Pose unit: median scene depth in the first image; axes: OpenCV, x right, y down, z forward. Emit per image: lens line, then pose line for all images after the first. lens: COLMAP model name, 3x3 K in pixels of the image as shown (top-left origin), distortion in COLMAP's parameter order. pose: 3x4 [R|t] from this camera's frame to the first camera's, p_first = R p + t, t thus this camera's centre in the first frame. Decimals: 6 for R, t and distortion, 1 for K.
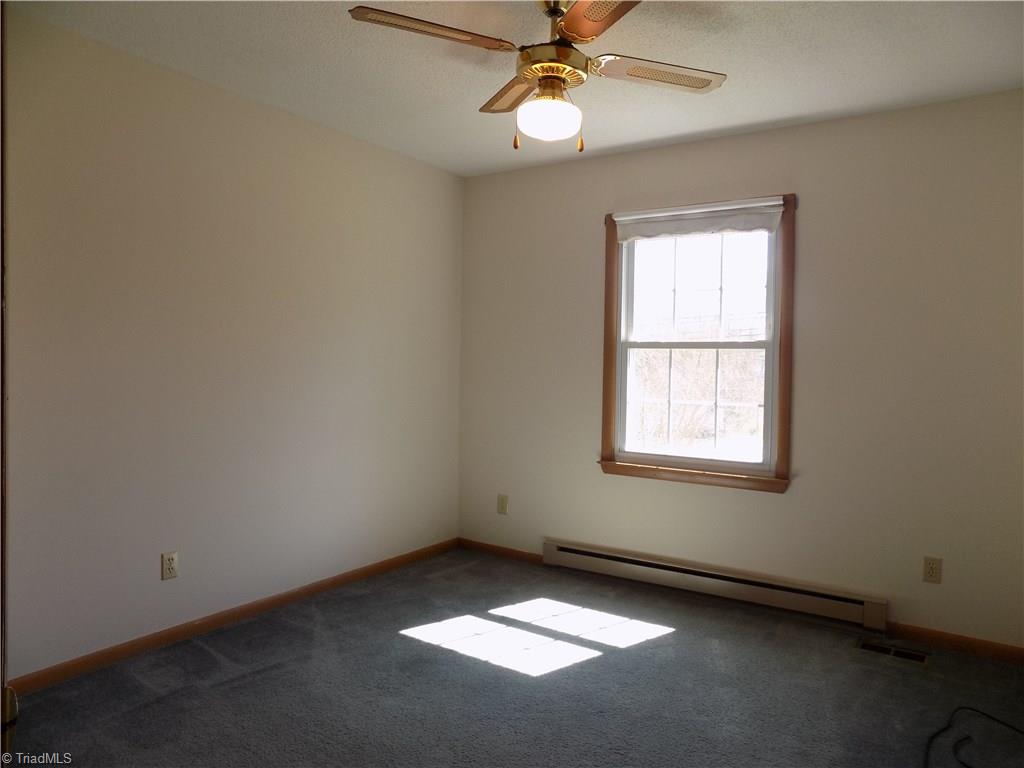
lens RADIAL K [[692.3, 0, 512.0], [0, 692.3, 384.0], [0, 0, 1]] dist [-0.082277, 0.091157]
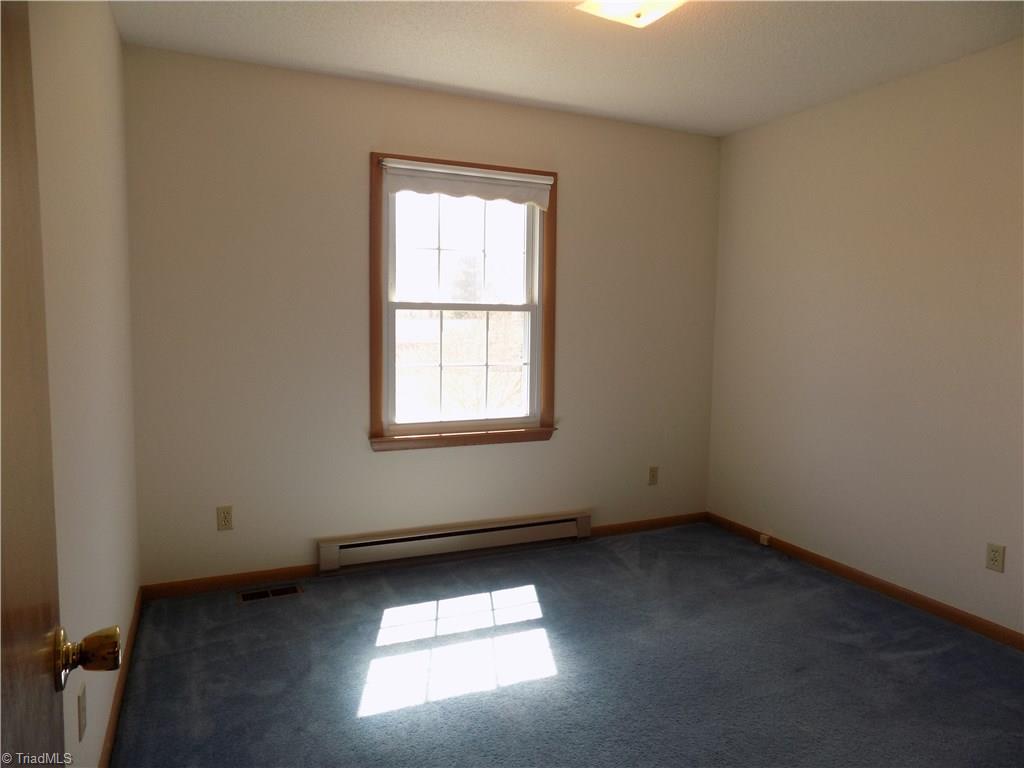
lens RADIAL K [[692.3, 0, 512.0], [0, 692.3, 384.0], [0, 0, 1]] dist [-0.082277, 0.091157]
pose [[0.542773, -0.082759, 0.835792, -0.549674], [0.031811, 0.996445, 0.078008, -0.021908], [-0.839277, -0.015753, 0.543476, 0.407822]]
